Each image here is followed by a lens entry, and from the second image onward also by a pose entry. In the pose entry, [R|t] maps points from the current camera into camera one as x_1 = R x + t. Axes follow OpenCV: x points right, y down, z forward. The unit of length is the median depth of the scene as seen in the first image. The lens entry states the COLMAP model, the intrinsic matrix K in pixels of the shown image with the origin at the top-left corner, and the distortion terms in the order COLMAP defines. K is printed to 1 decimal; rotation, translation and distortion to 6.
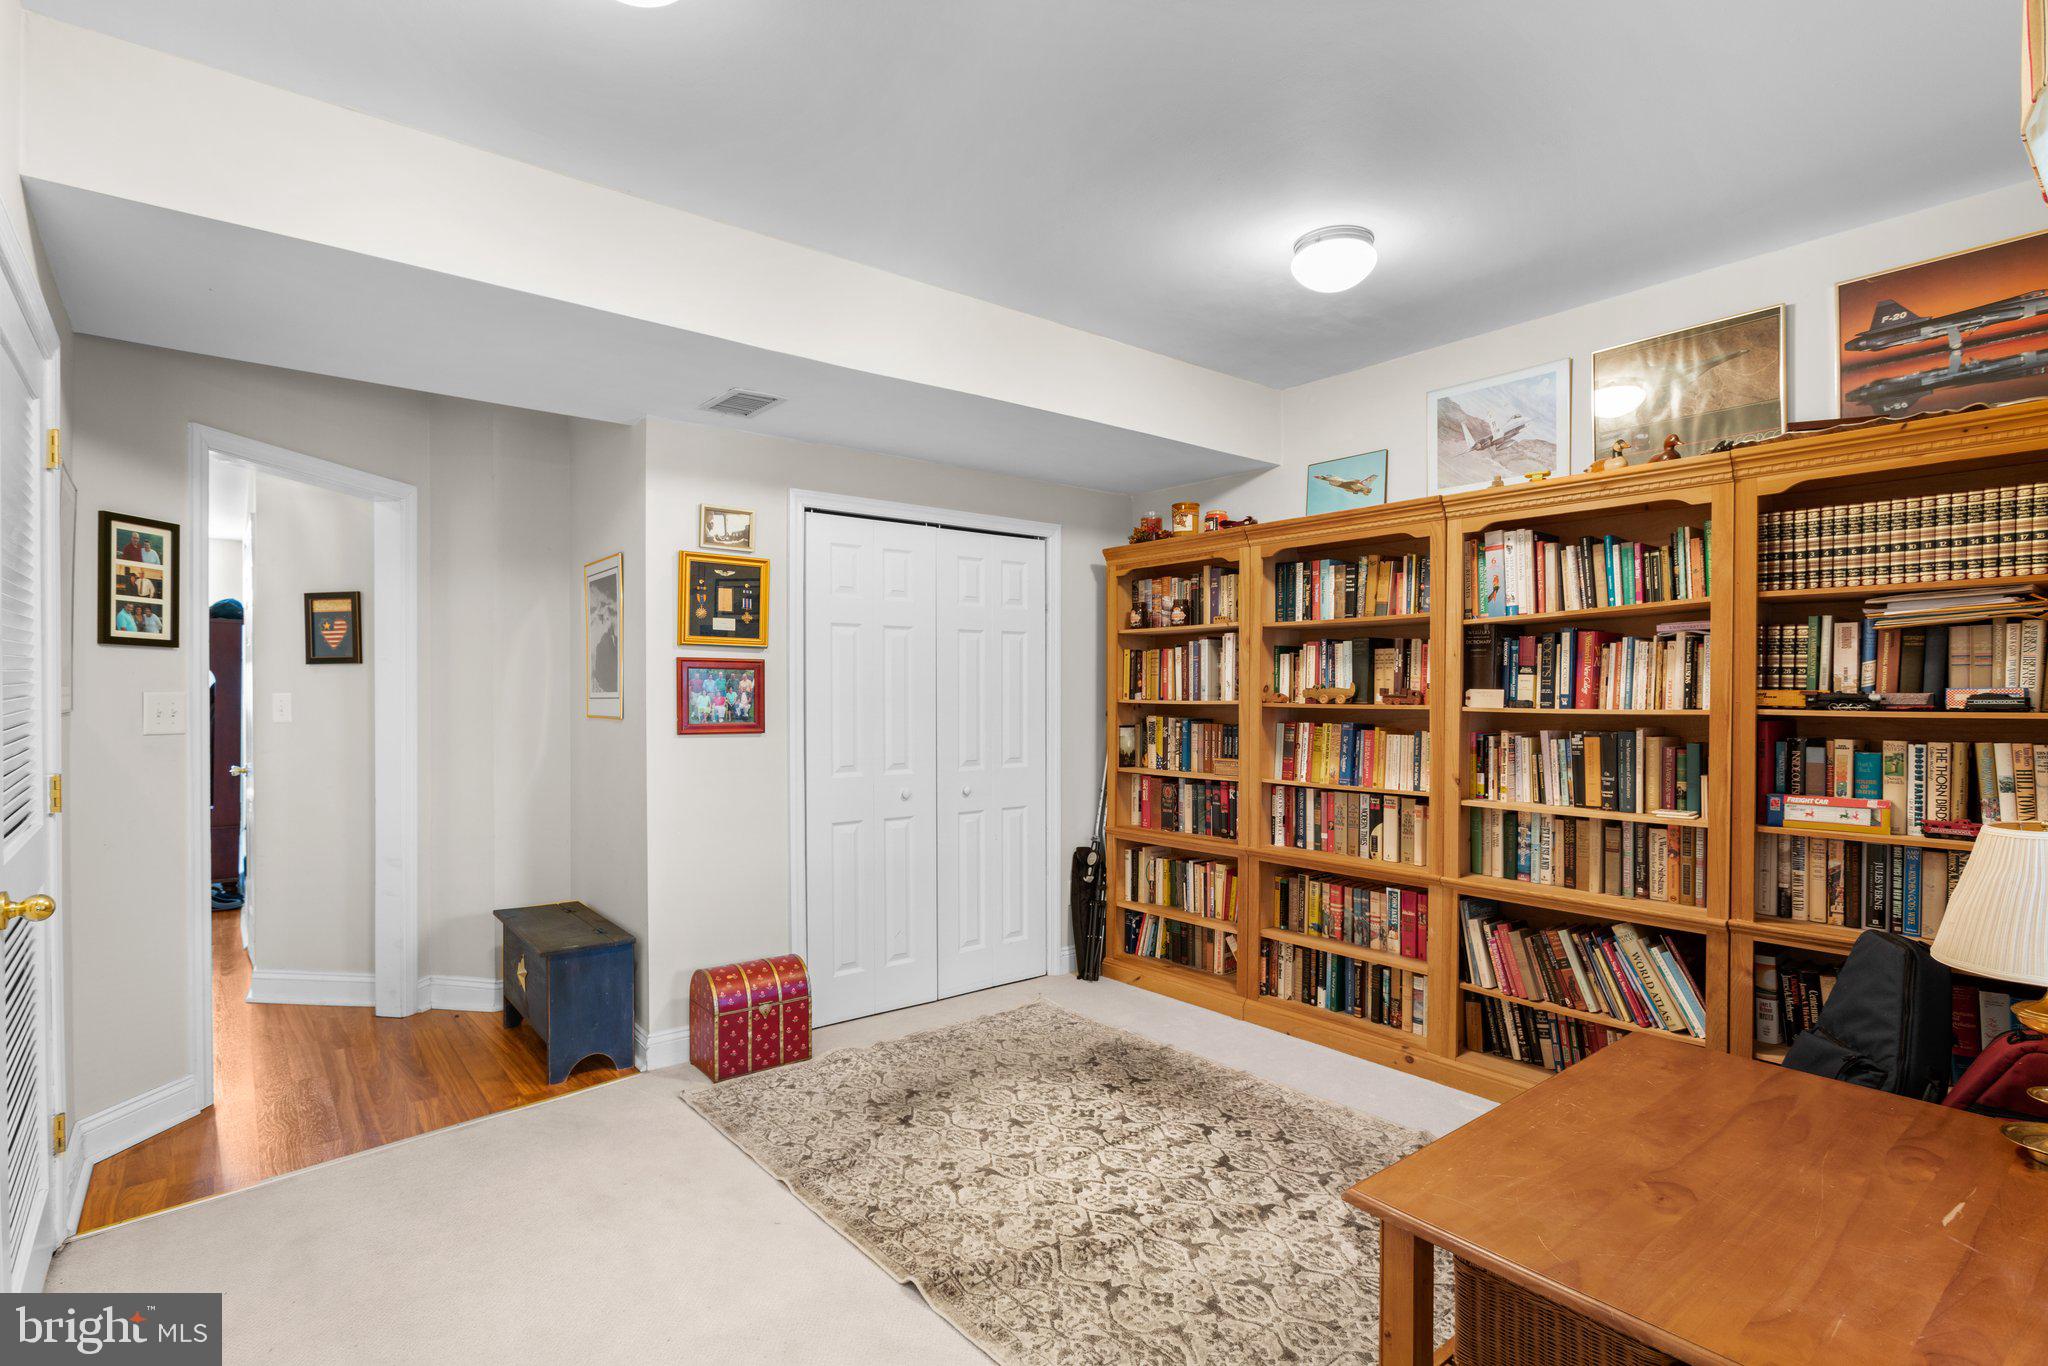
lens RADIAL K [[1004.7, 0, 1027.8], [0, 1004.7, 702.7], [0, 0, 1]] dist [-0.014134, 0.000411]
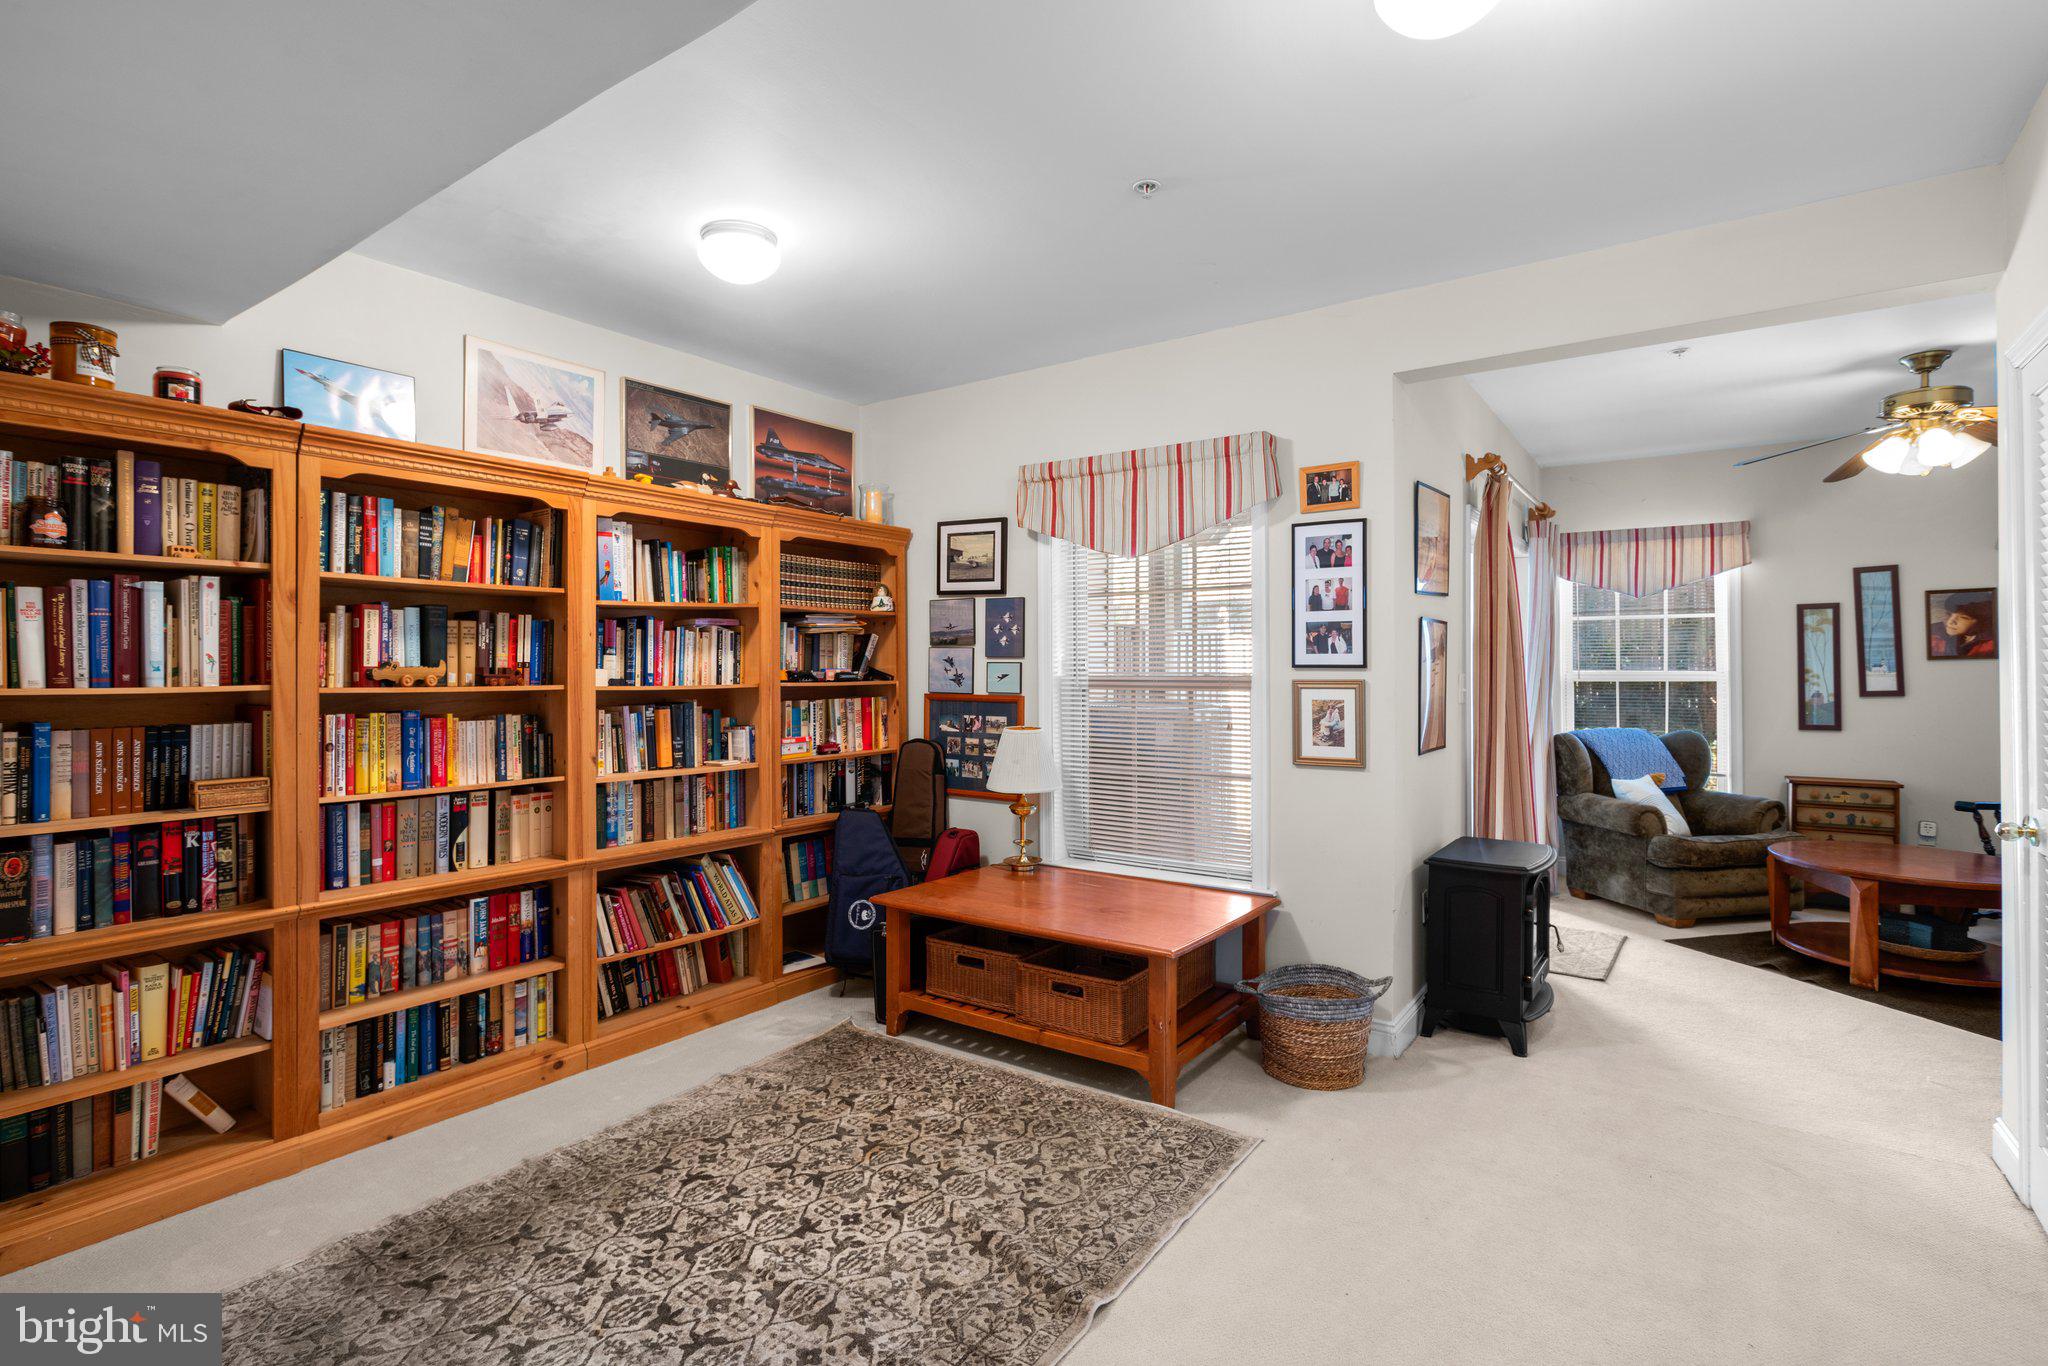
lens RADIAL K [[981.8, 0, 1016.0], [0, 981.8, 669.2], [0, 0, 1]] dist [-0.001843, -0.000552]
pose [[-0.266624, 0.001757, 0.963799, -0.588686], [0.011623, 0.999931, 0.001392, -0.008846], [-0.963731, 0.011573, -0.266626, 0.791250]]
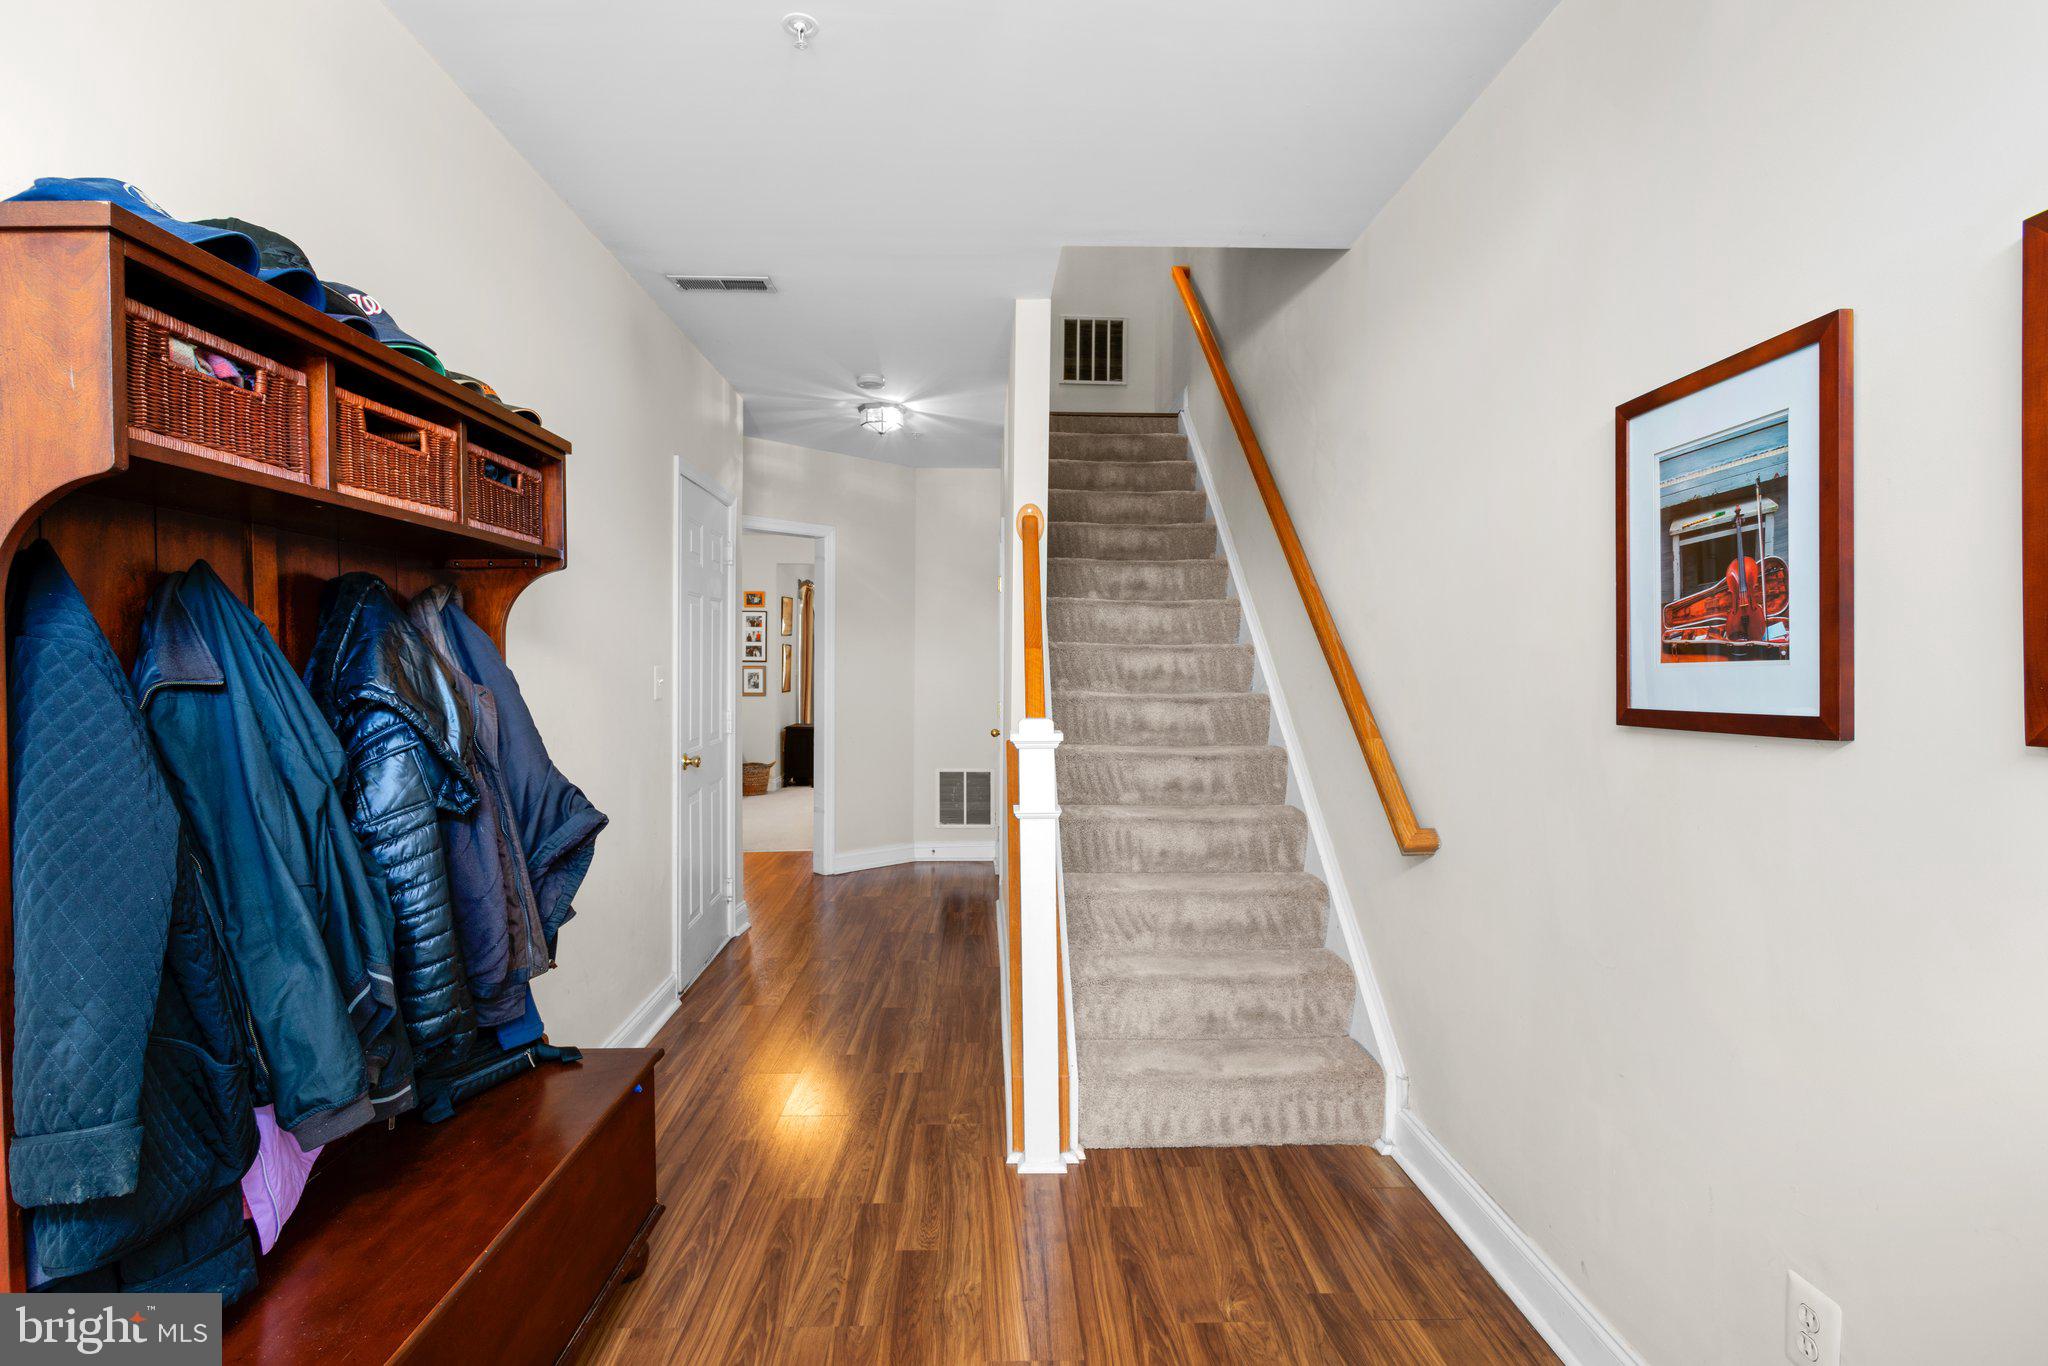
lens RADIAL K [[999.1, 0, 1026.3], [0, 999.1, 660.5], [0, 0, 1]] dist [-0.036385, 0.014652]
pose [[-0.796921, 0.000113, 0.604083, -2.084053], [0.003297, 0.999986, 0.004163, -0.017552], [-0.604074, 0.005309, -0.796910, 2.038895]]
